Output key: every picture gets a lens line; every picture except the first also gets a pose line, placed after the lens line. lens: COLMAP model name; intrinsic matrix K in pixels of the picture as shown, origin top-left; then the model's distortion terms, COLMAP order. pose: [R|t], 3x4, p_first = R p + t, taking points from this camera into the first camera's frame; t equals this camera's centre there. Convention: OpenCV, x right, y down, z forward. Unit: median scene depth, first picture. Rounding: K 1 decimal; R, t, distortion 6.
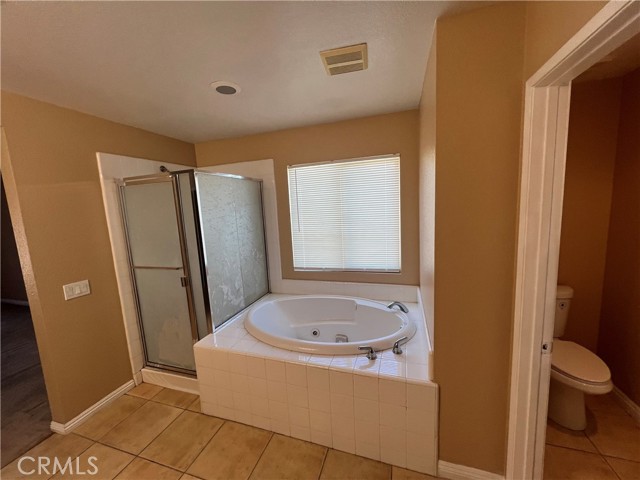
lens RADIAL K [[255.8, 0, 319.5], [0, 255.8, 239.7], [0, 0, 1]] dist [-0.004165, -0.000105]
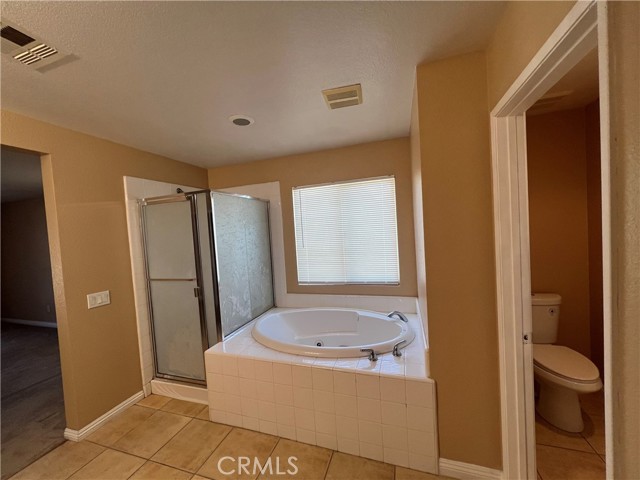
lens RADIAL K [[255.8, 0, 319.8], [0, 255.8, 239.8], [0, 0, 1]] dist [-0.004165, -0.000105]
pose [[0.999945, -0.008758, -0.005706, -0.005671], [0.008183, 0.995535, -0.094034, 0.053034], [0.006504, 0.093983, 0.995553, -0.092686]]
